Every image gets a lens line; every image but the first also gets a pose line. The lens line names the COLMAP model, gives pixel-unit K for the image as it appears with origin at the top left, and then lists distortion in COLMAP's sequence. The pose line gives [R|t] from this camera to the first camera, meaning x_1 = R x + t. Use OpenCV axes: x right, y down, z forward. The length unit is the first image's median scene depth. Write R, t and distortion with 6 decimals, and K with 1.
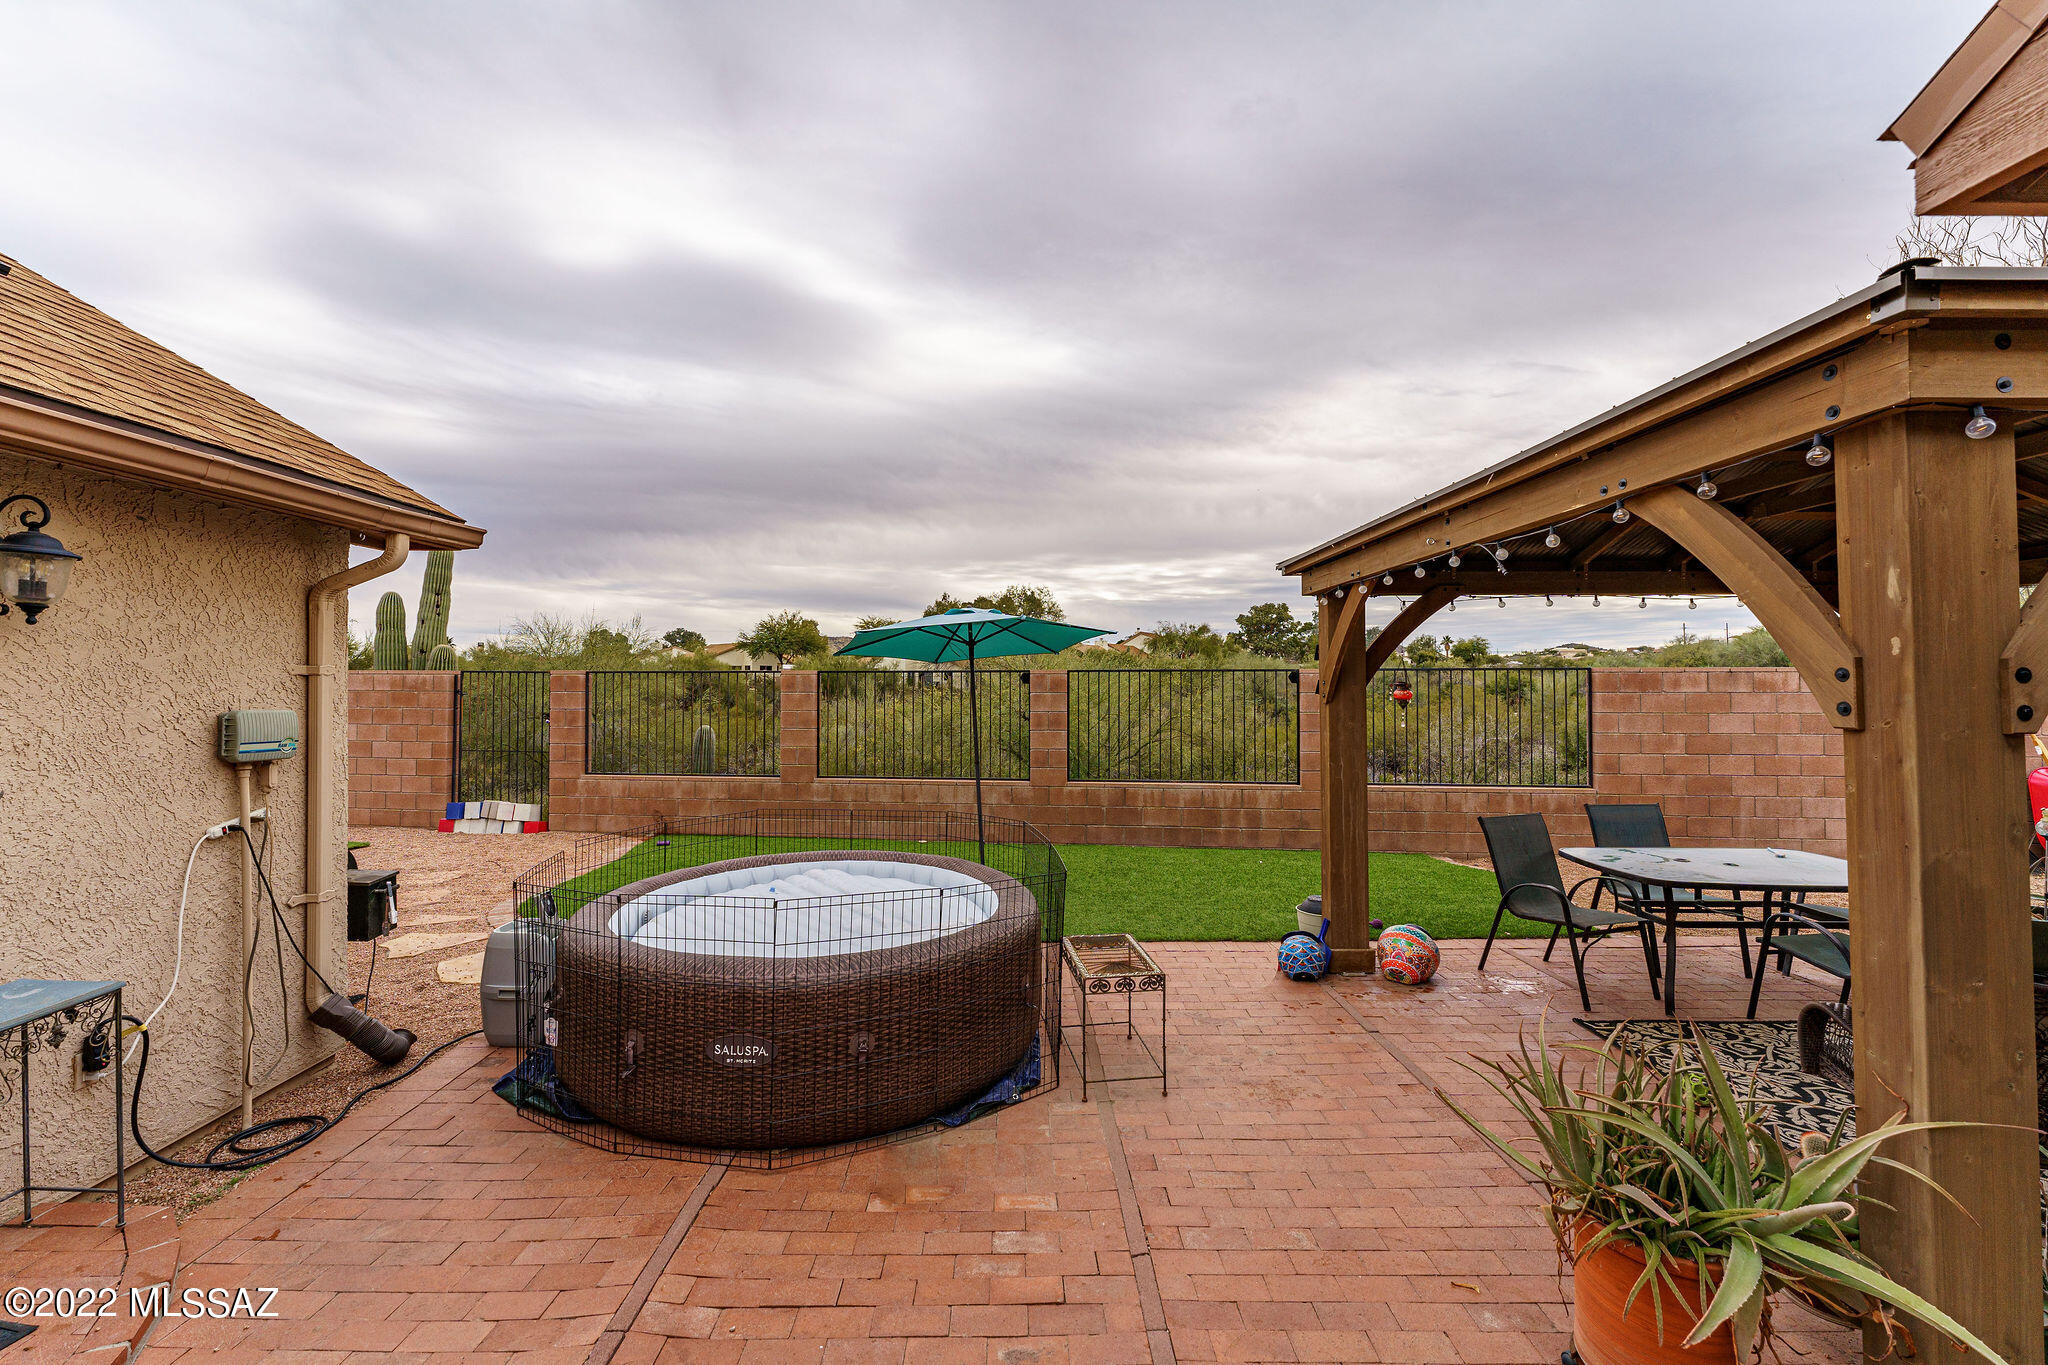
lens RADIAL K [[818.3, 0, 1028.7], [0, 818.3, 676.8], [0, 0, 1]] dist [0.001201, -0.000012]
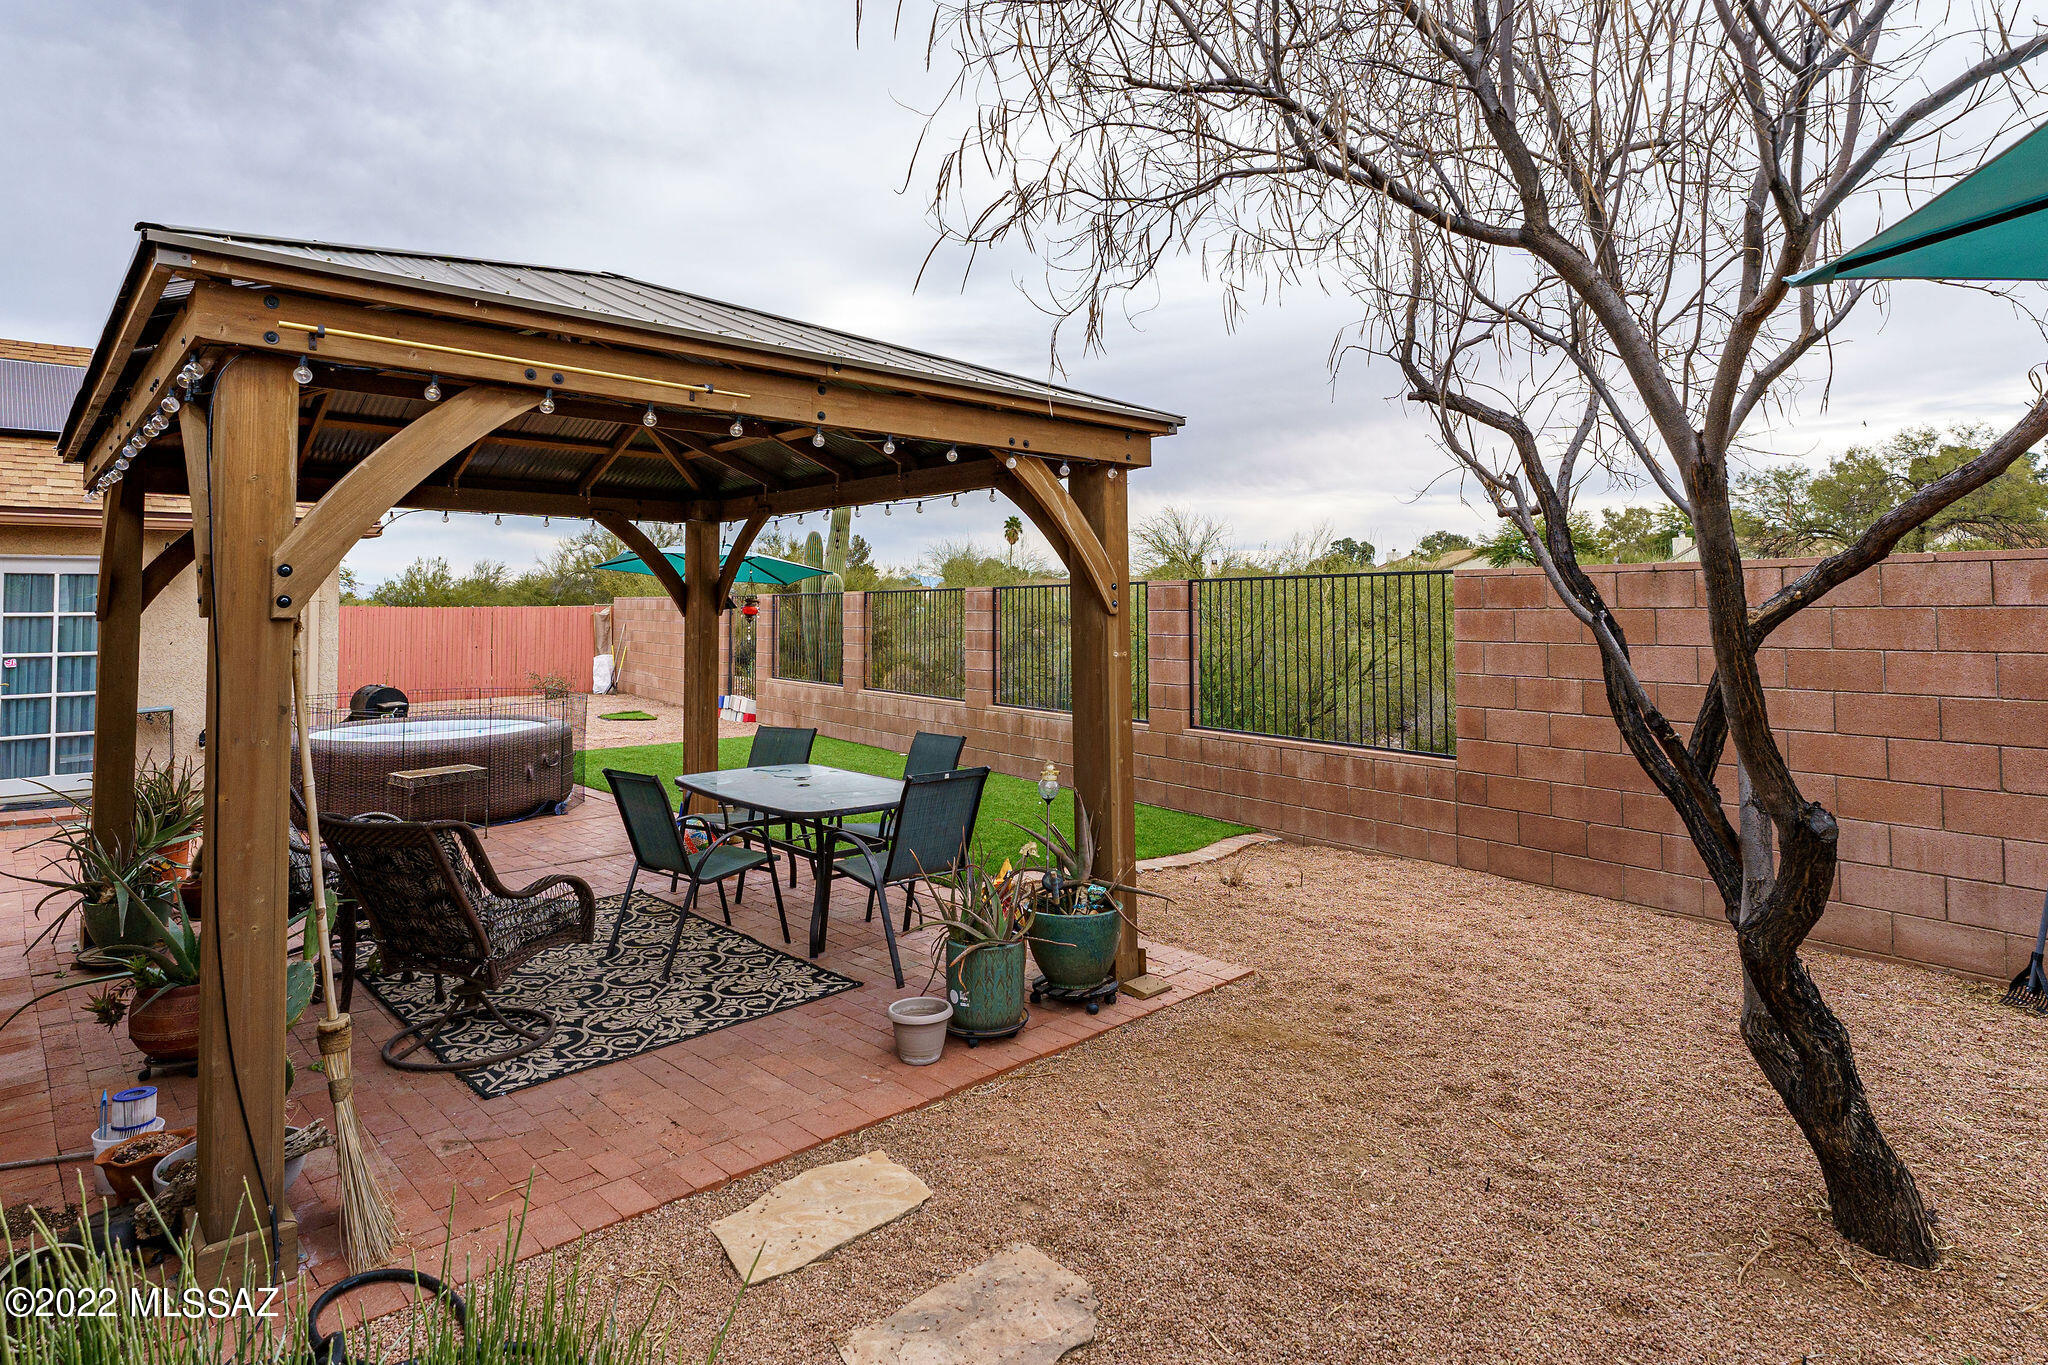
lens RADIAL K [[1028.6, 0, 1165.1], [0, 1028.6, 604.8], [0, 0, 1]] dist [-0.001730, -0.000404]
pose [[0.757691, -0.004431, -0.652598, 1.683073], [0.009927, 0.999940, 0.004736, 0.016517], [0.652538, -0.010067, 0.757689, 0.409036]]
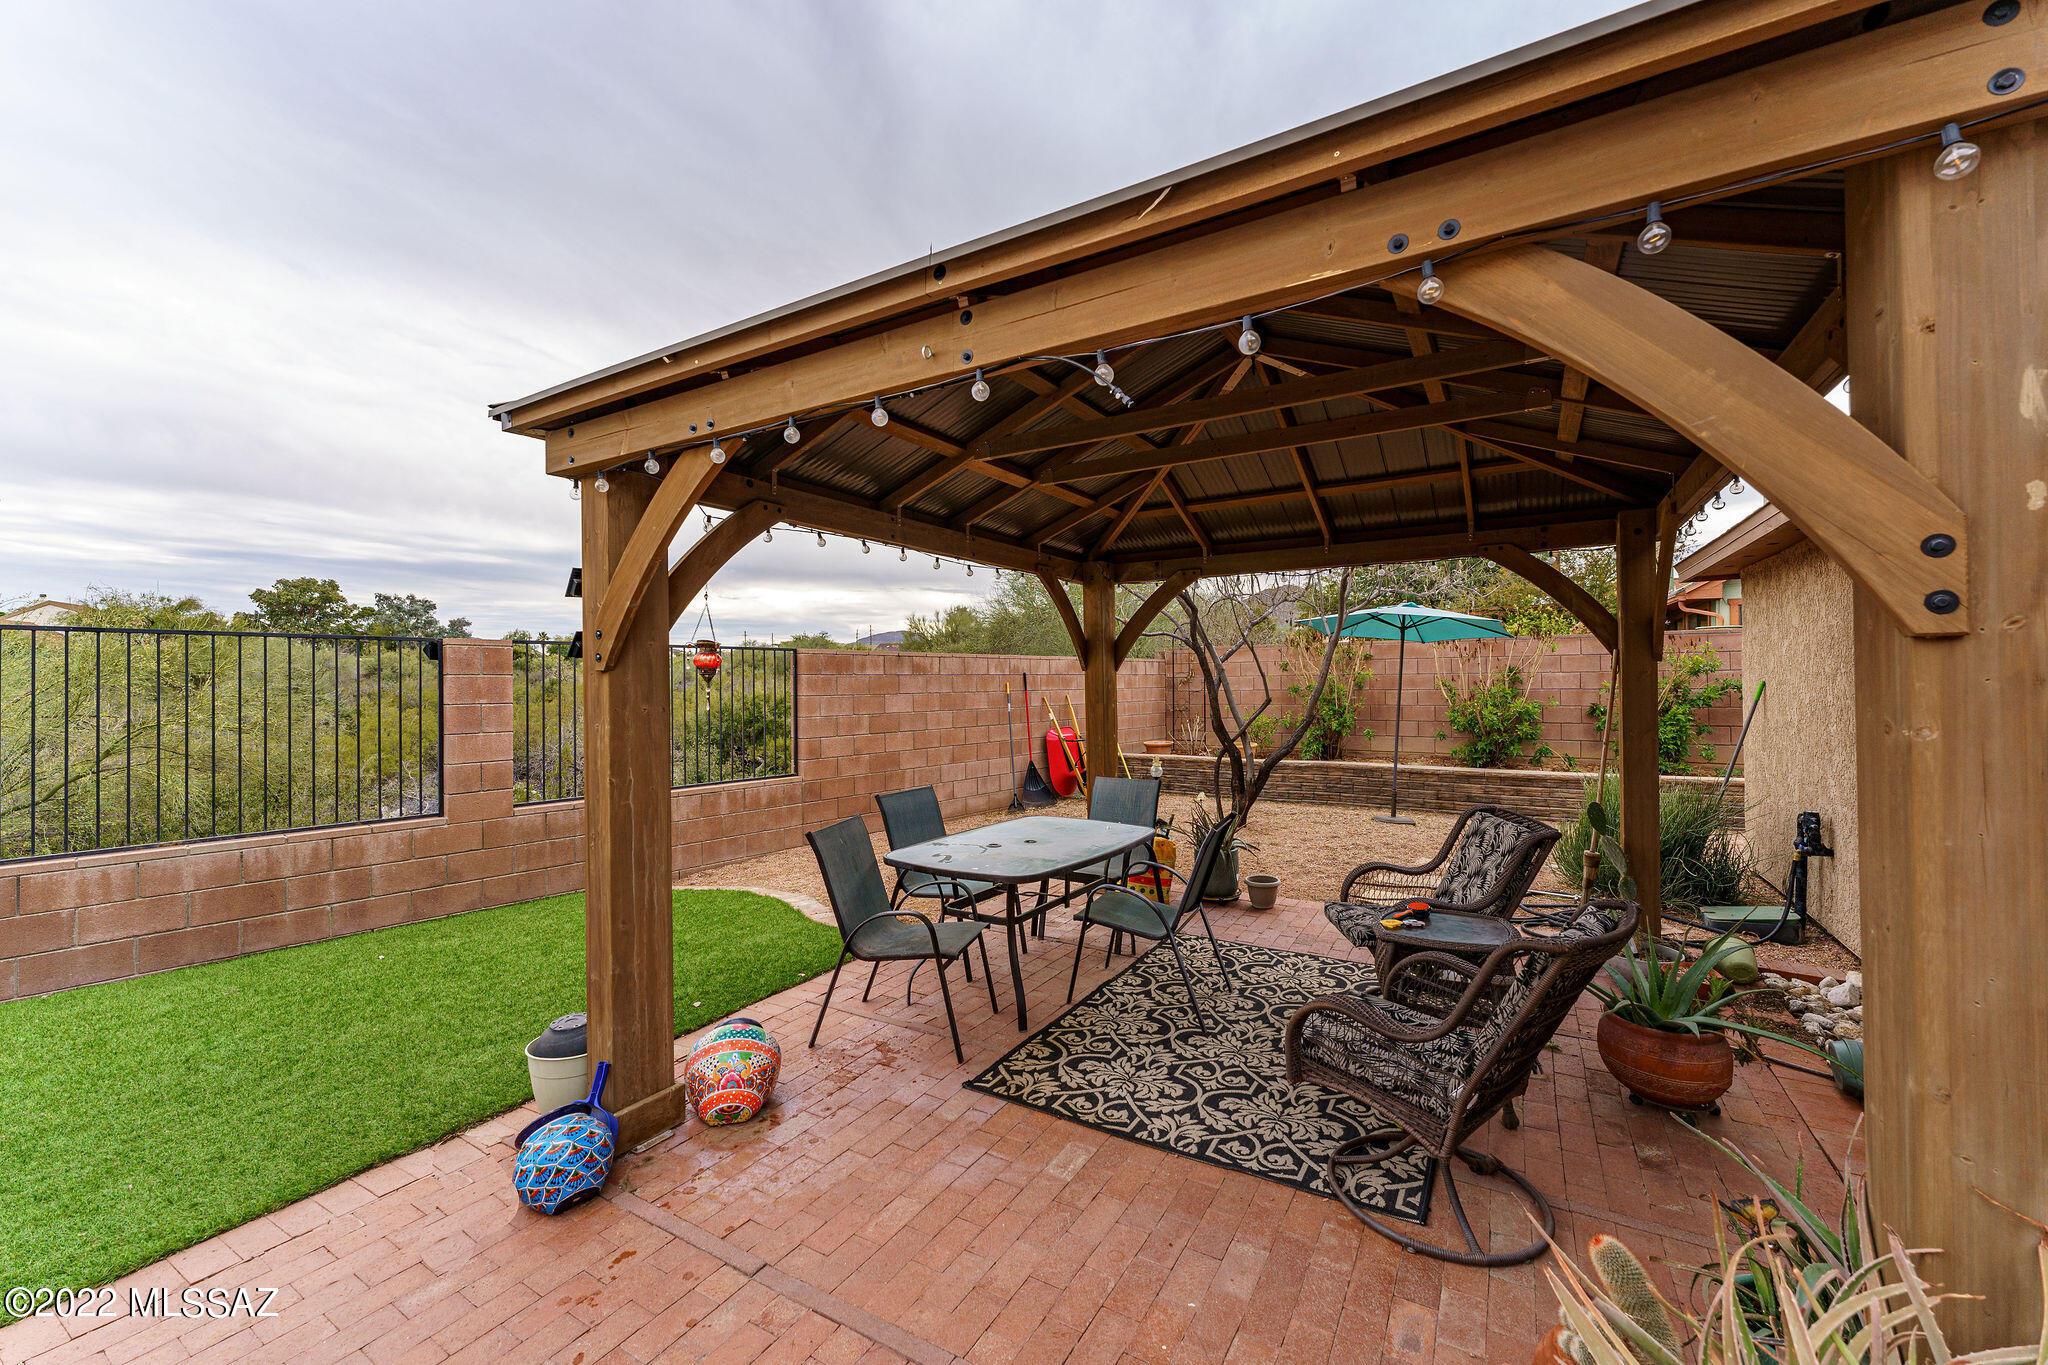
lens RADIAL K [[818.3, 0, 1028.7], [0, 818.3, 676.8], [0, 0, 1]] dist [0.001201, -0.000012]
pose [[0.531212, 0.001139, 0.847238, 0.045874], [-0.002507, 0.999997, 0.000227, 0.033549], [-0.847235, -0.002245, 0.531213, 0.441351]]
